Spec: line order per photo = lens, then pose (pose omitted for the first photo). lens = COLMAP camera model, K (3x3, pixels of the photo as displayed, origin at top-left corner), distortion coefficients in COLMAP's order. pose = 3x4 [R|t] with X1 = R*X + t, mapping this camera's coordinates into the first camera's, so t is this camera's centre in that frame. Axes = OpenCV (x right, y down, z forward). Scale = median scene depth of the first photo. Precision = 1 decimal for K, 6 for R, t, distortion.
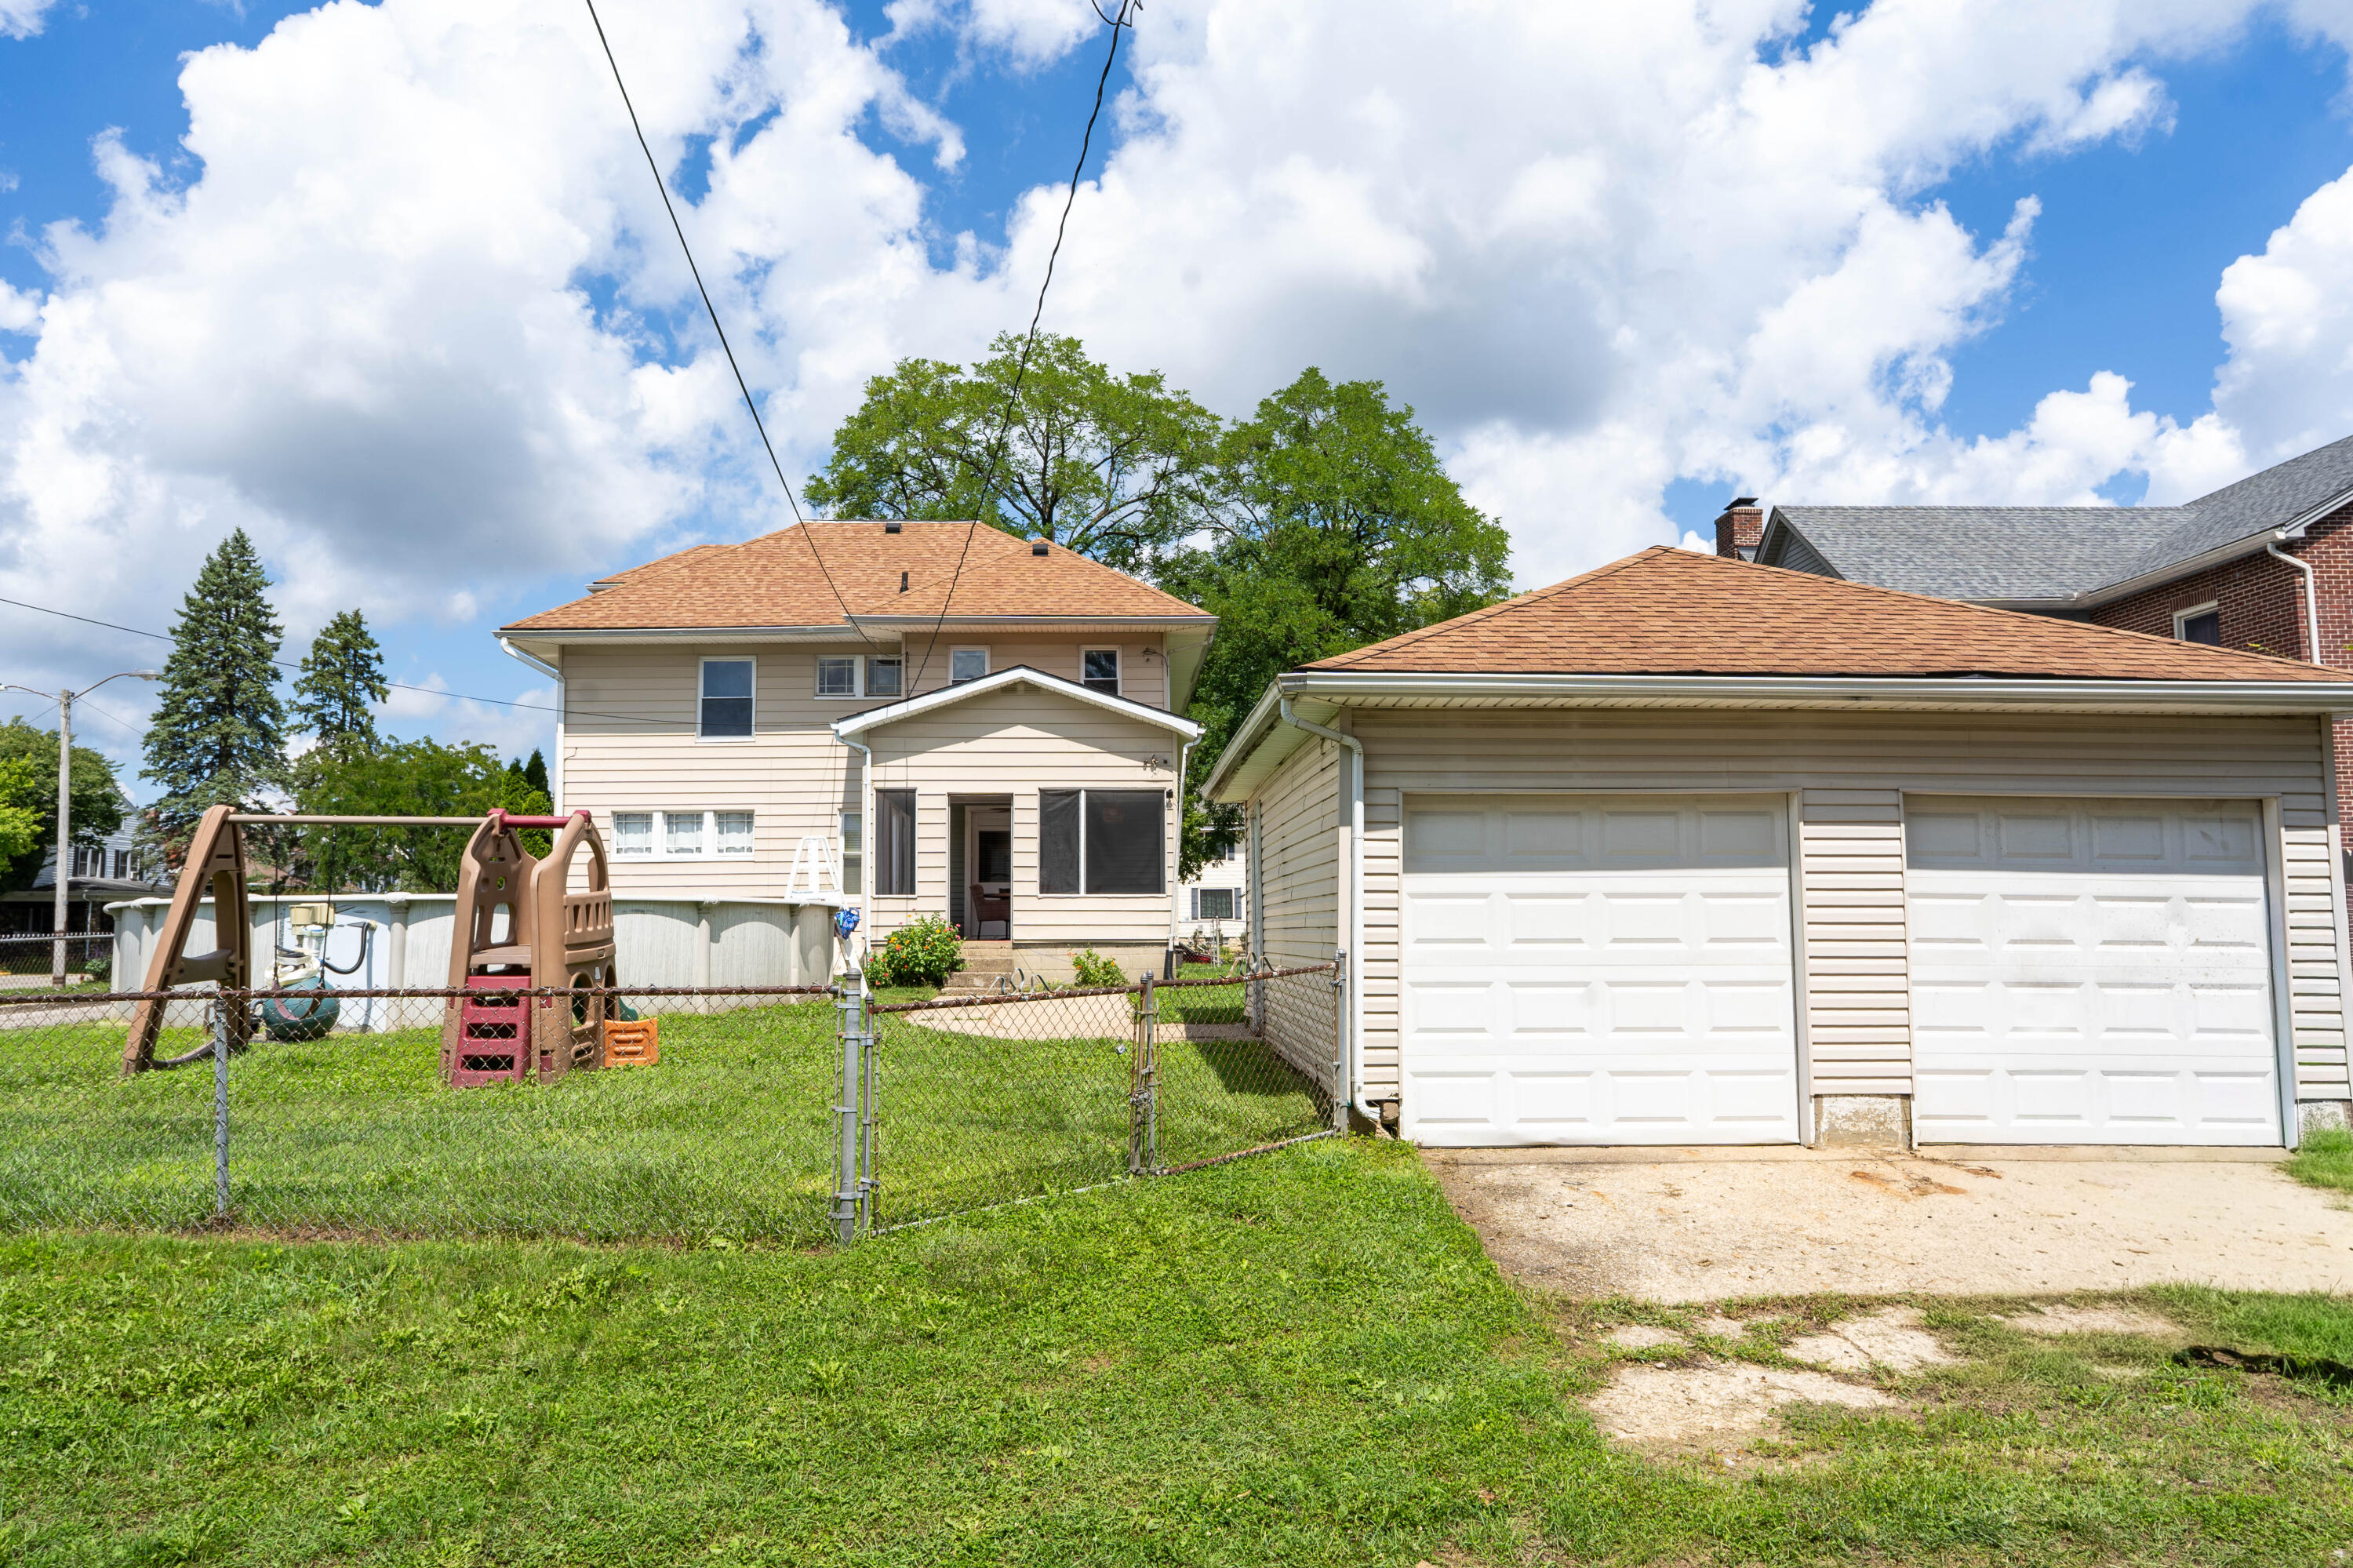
lens RADIAL K [[1598.3, 0, 1182.6], [0, 1598.3, 785.8], [0, 0, 1]] dist [-0.007574, 0.001269]
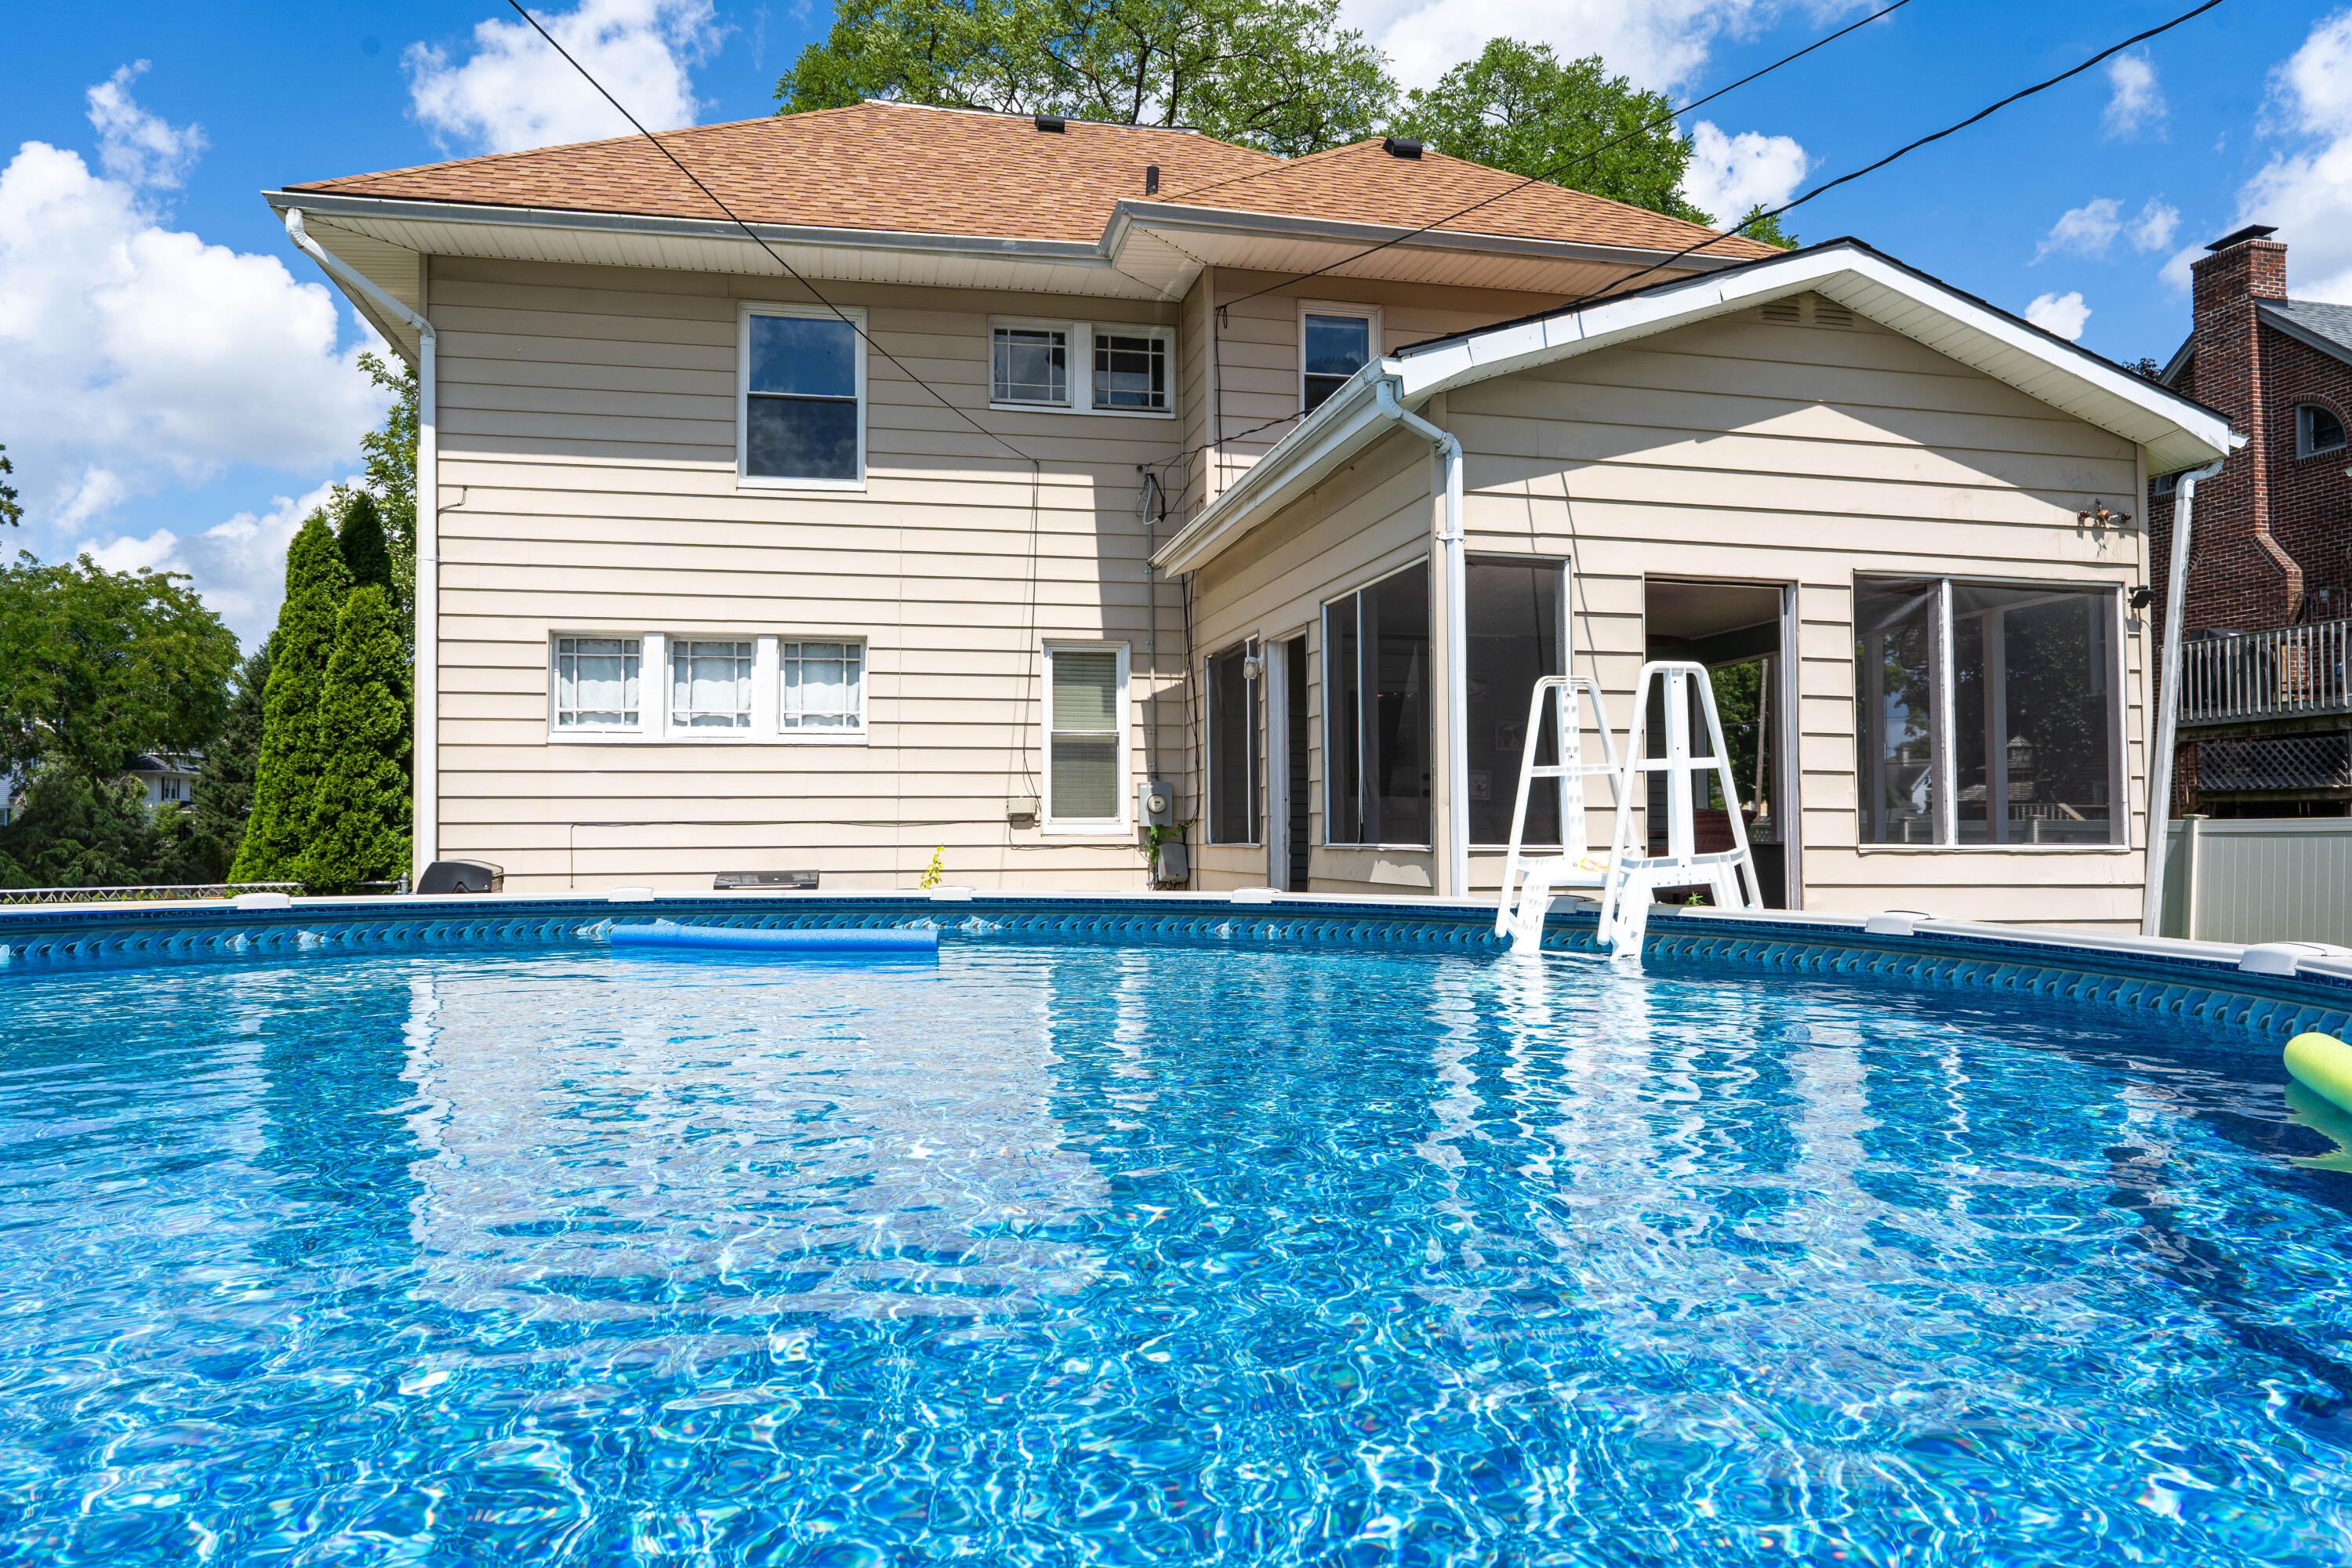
lens RADIAL K [[1597.6, 0, 1182.1], [0, 1597.6, 785.8], [0, 0, 1]] dist [-0.007574, 0.001269]
pose [[0.986513, 0.013094, 0.163161, -0.252641], [-0.023892, 0.997638, 0.064398, 0.026343], [-0.161932, -0.067427, 0.984496, 0.520341]]
